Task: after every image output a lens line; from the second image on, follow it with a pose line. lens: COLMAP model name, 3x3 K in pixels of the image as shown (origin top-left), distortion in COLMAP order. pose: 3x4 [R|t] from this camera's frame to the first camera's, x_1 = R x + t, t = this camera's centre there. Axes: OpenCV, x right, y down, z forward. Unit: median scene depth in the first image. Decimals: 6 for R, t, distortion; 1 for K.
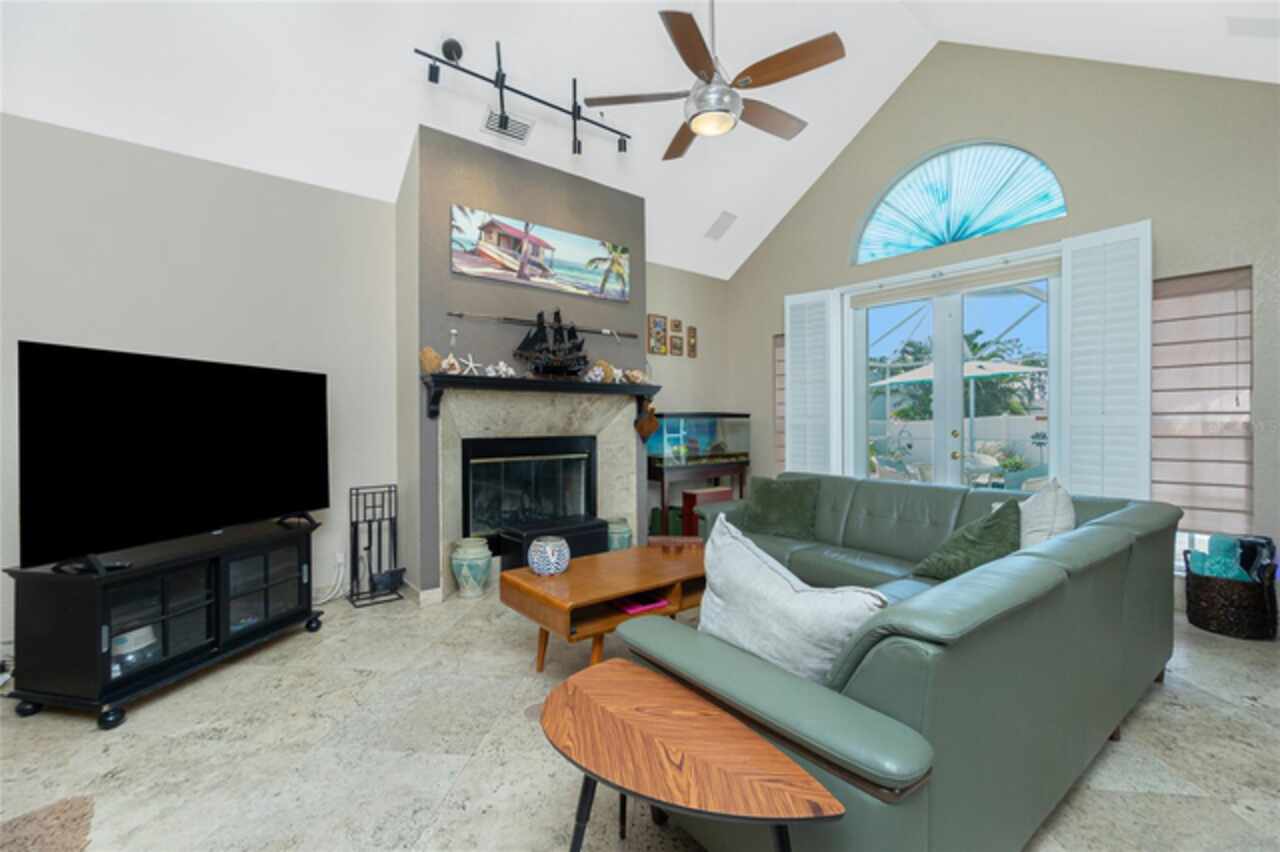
lens RADIAL K [[554.8, 0, 639.2], [0, 554.8, 416.9], [0, 0, 1]] dist [-0.003837, 0.000887]
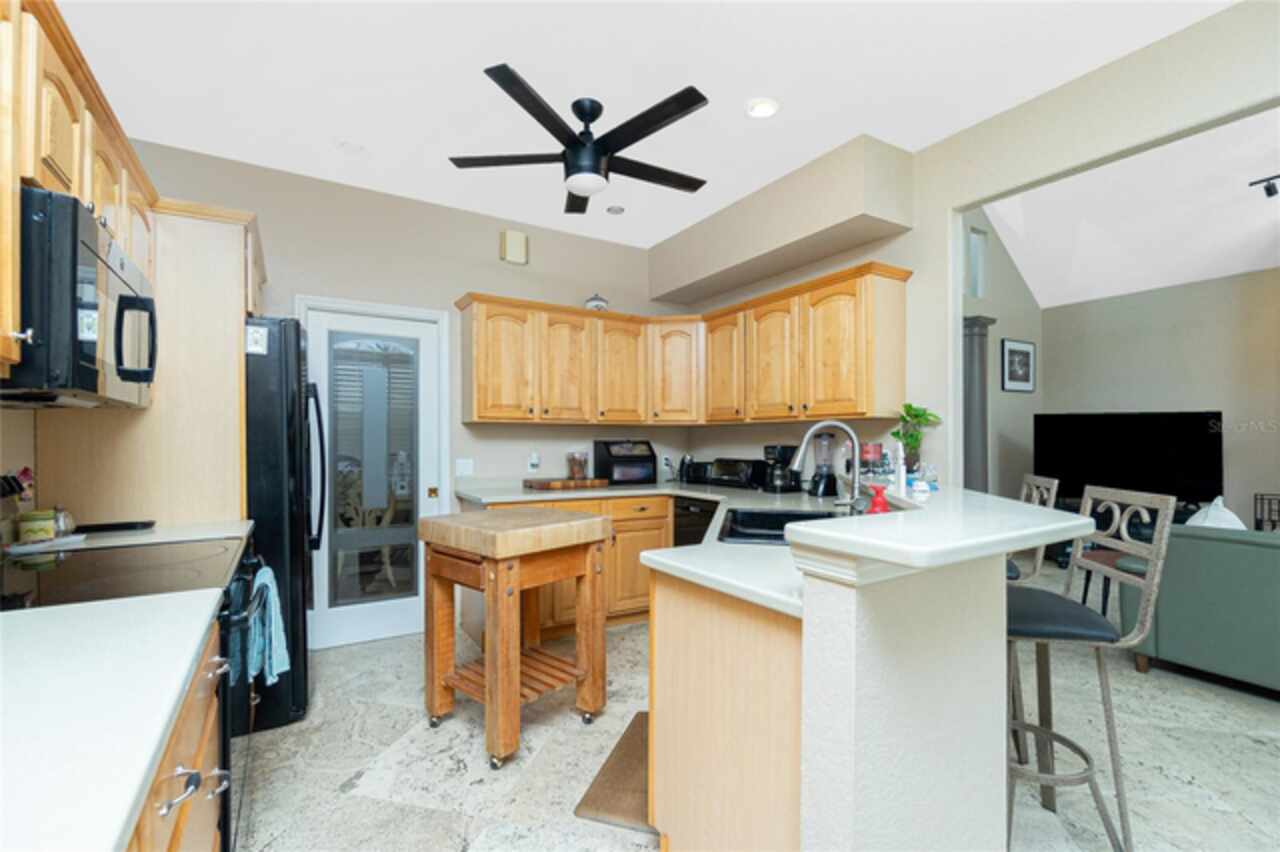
lens RADIAL K [[554.8, 0, 639.2], [0, 554.8, 437.1], [0, 0, 1]] dist [-0.003837, 0.000887]
pose [[-0.129726, -0.002561, -0.991547, 0.905863], [0.007307, 0.999967, -0.003539, -0.013788], [0.991523, -0.007704, -0.129703, -0.283437]]
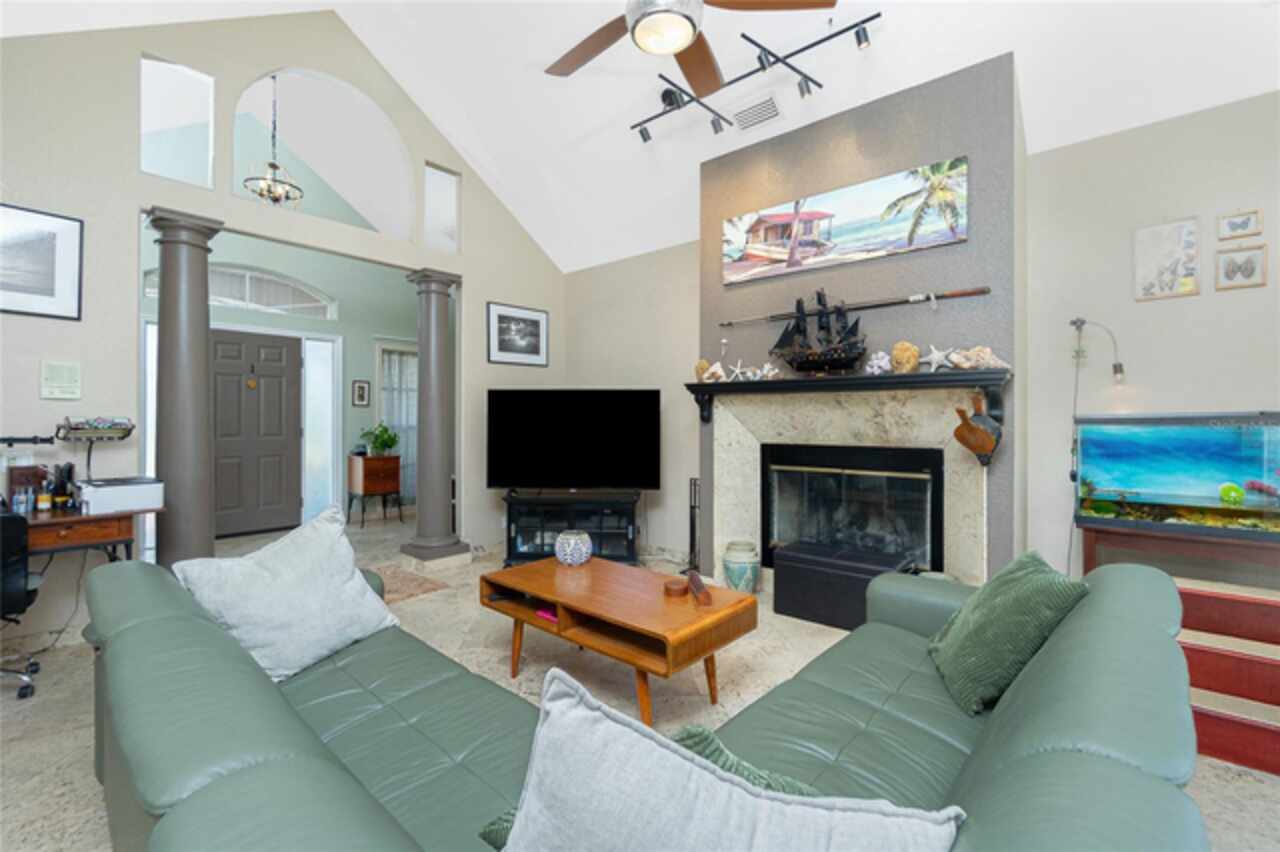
lens RADIAL K [[554.8, 0, 639.4], [0, 554.8, 420.5], [0, 0, 1]] dist [-0.003837, 0.000887]
pose [[0.173122, 0.001462, -0.984899, 0.618570], [0.004922, 0.999985, 0.002350, -0.005677], [0.984888, -0.005255, 0.173112, 0.599960]]
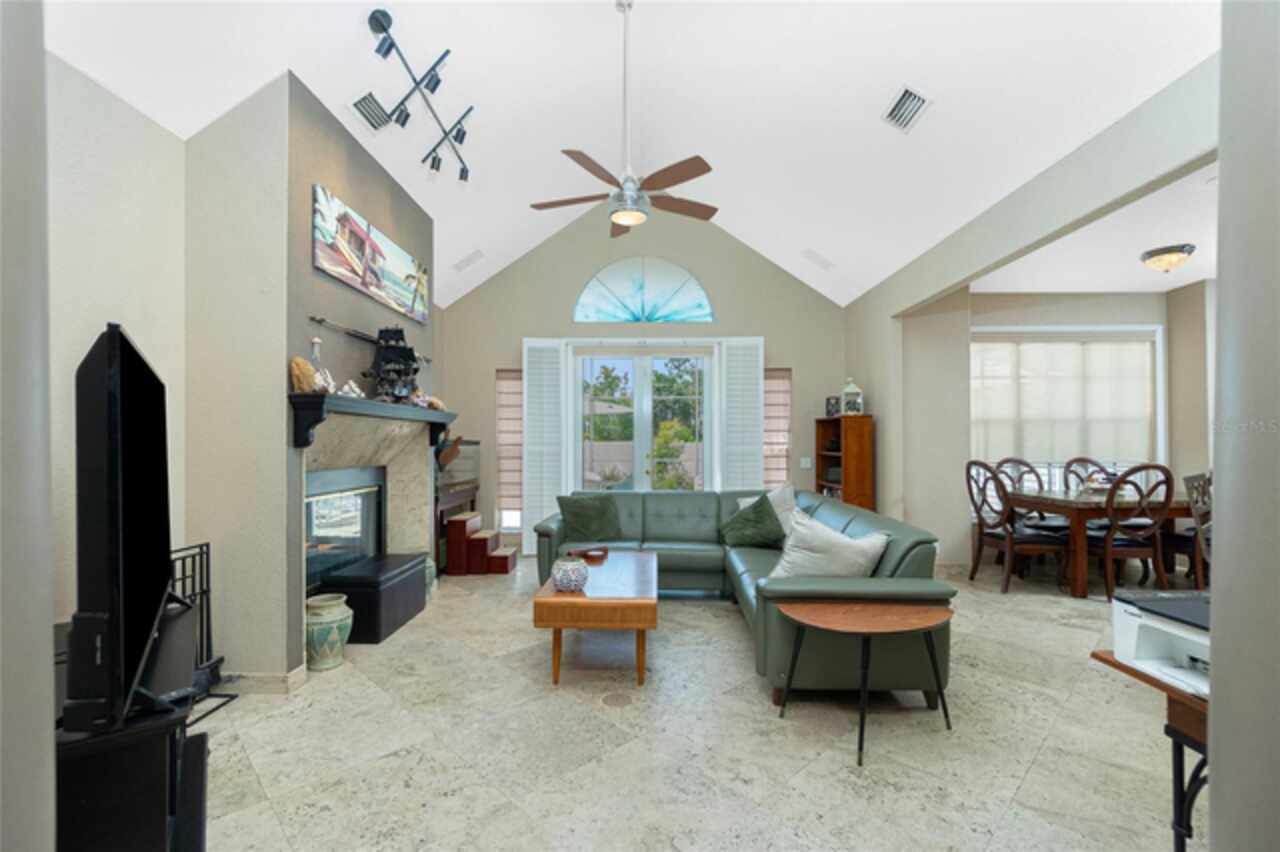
lens RADIAL K [[554.8, 0, 640.1], [0, 554.8, 436.0], [0, 0, 1]] dist [-0.003837, 0.000887]
pose [[0.645768, 0.010942, 0.763455, -0.587273], [-0.005484, 0.999938, -0.009693, -0.009689], [-0.763514, 0.002073, 0.645788, 0.112930]]
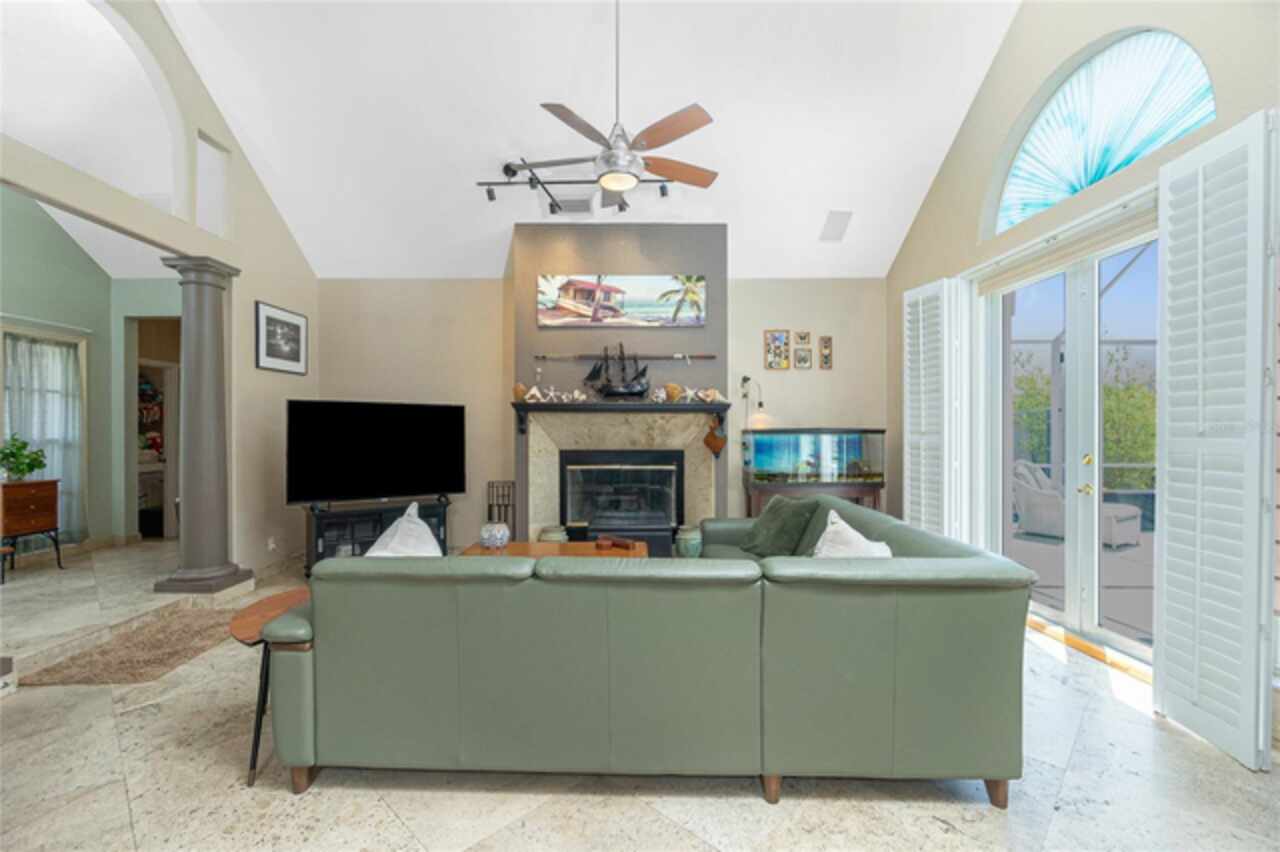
lens RADIAL K [[554.8, 0, 627.9], [0, 554.8, 434.4], [0, 0, 1]] dist [-0.003837, 0.000887]
pose [[0.775727, 0.004784, -0.631050, 0.624779], [0.002756, 0.999936, 0.010969, -0.010813], [0.631062, -0.010248, 0.775664, 0.081674]]
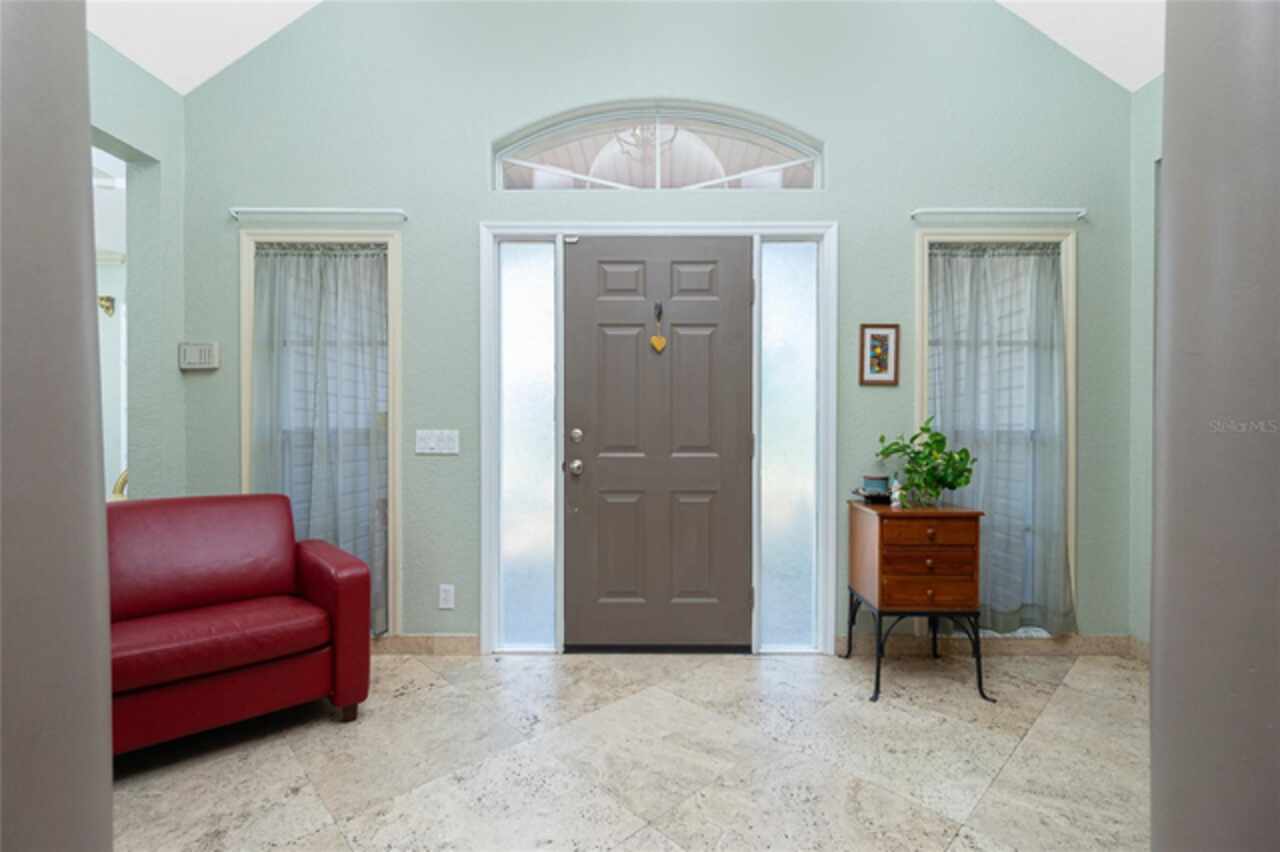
lens RADIAL K [[554.8, 0, 660.4], [0, 554.8, 443.8], [0, 0, 1]] dist [-0.003837, 0.000887]
pose [[-0.650142, 0.007759, -0.759773, -0.358683], [0.004857, 0.999970, 0.006057, 0.018676], [0.759797, 0.000248, -0.650160, 0.336197]]
